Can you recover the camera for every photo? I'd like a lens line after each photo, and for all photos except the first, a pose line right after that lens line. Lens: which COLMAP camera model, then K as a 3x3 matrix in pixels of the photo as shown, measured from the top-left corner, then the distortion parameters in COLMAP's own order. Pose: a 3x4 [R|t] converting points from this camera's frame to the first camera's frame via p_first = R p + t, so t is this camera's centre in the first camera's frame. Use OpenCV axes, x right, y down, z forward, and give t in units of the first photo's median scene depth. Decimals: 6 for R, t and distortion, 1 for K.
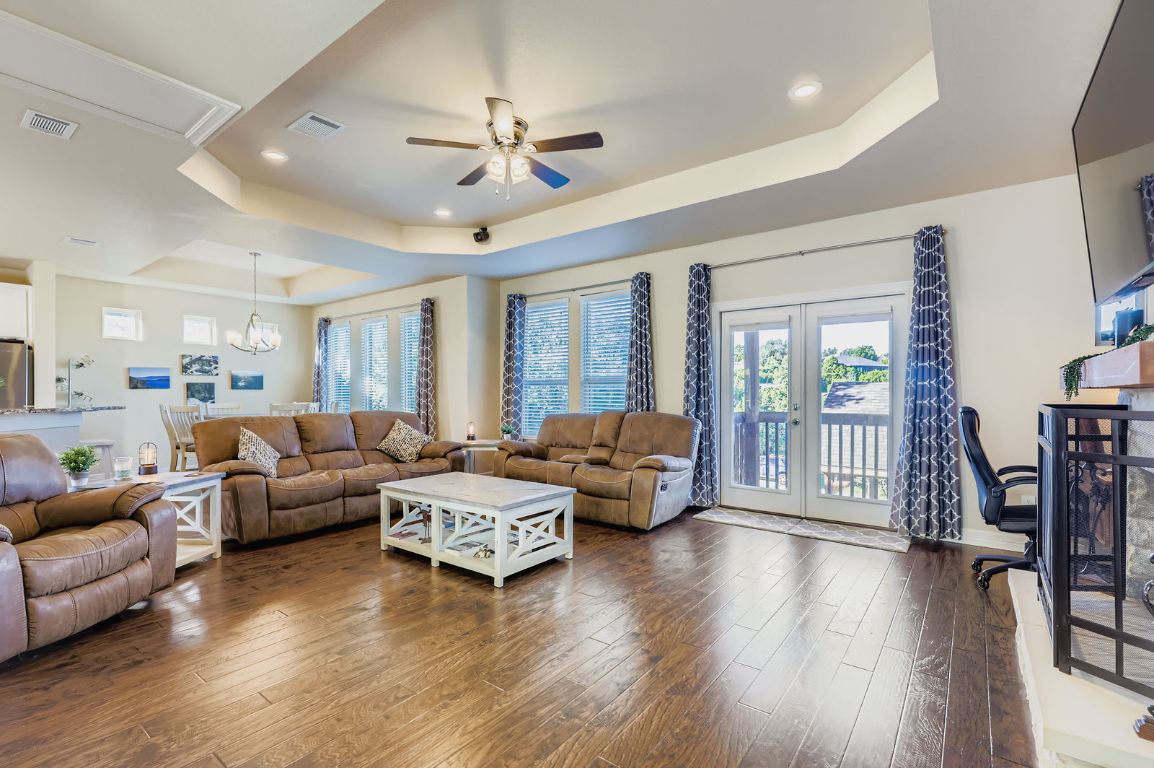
lens RADIAL K [[523.1, 0, 578.3], [0, 523.1, 388.3], [0, 0, 1]] dist [0.003559, -0.000619]
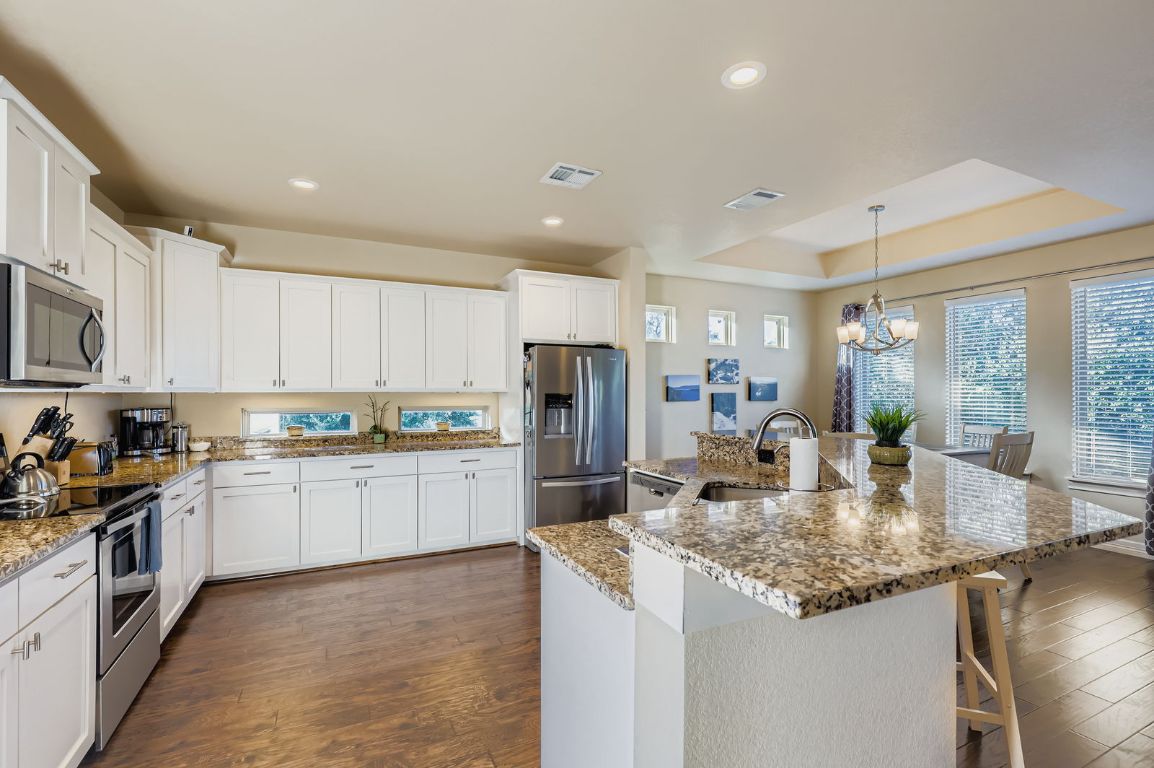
lens RADIAL K [[523.1, 0, 579.1], [0, 523.1, 389.9], [0, 0, 1]] dist [0.003559, -0.000619]
pose [[0.893186, -0.002187, -0.449683, -0.557072], [0.003380, 0.999993, 0.001850, -0.017656], [0.449675, -0.003172, 0.893187, 0.183343]]
